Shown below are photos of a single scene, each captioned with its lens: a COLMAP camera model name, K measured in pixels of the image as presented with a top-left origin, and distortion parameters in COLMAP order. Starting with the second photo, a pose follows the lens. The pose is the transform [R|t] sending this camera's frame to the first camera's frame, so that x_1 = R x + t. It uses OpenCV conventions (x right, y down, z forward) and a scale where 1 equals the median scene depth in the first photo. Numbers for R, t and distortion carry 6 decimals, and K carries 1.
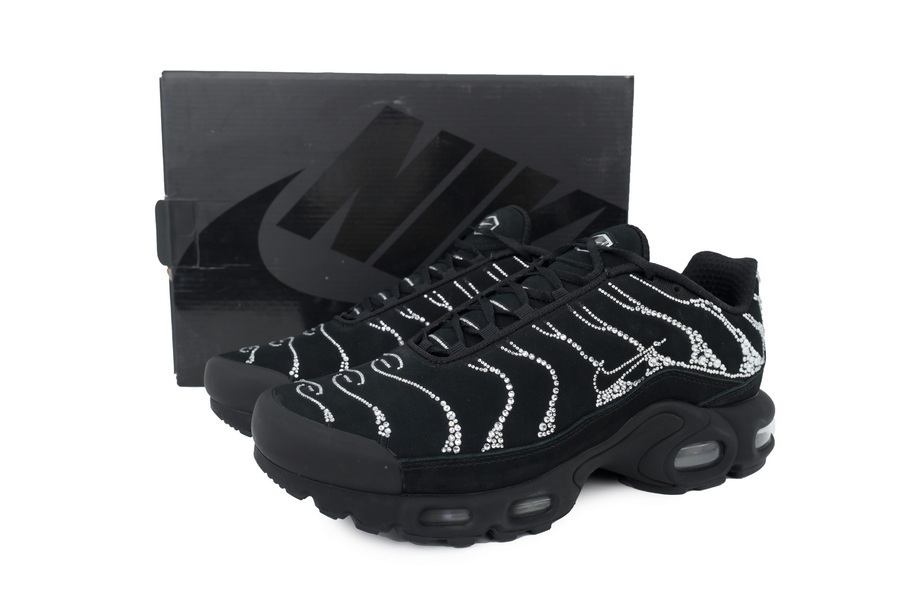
lens RADIAL K [[701.7, 0, 450.0], [0, 701.7, 300.0], [0, 0, 1]] dist [-0.005840, -0.003977]
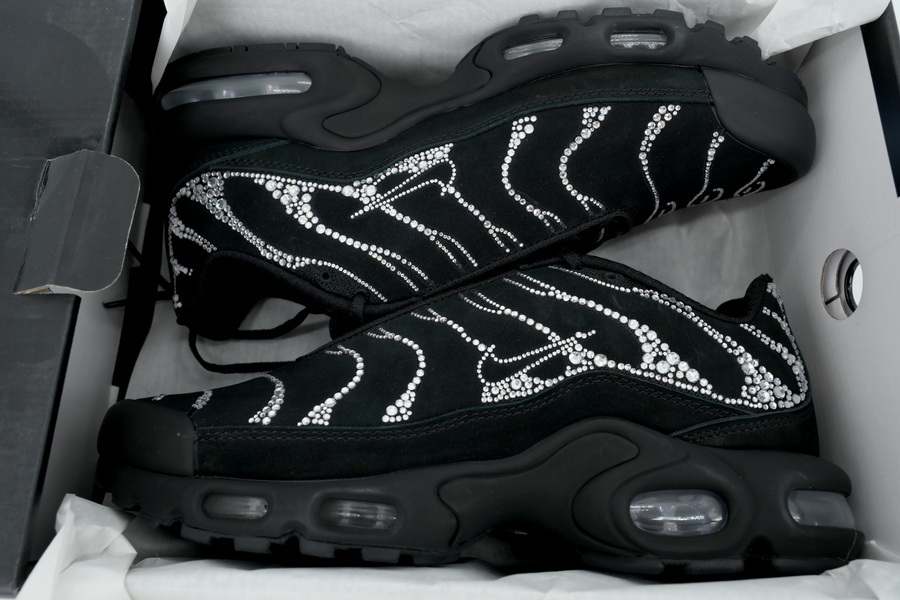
lens RADIAL K [[701.7, 0, 450.0], [0, 701.7, 300.0], [0, 0, 1]] dist [-0.005840, -0.003977]
pose [[0.927180, -0.116656, -0.355989, 0.443259], [-0.076152, 0.871745, -0.484006, 0.409950], [0.366794, 0.475870, 0.799381, 0.333085]]
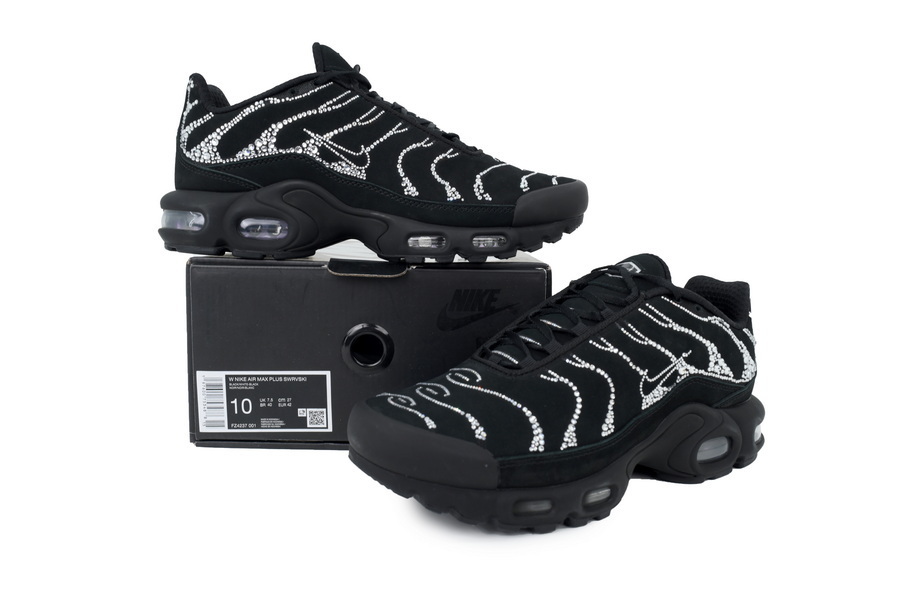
lens RADIAL K [[701.7, 0, 450.0], [0, 701.7, 300.0], [0, 0, 1]] dist [-0.005840, -0.003977]
pose [[0.989845, -0.007191, 0.141968, -0.268772], [0.011294, 0.999541, -0.028115, -0.001495], [-0.141701, 0.029433, 0.989472, -0.119547]]
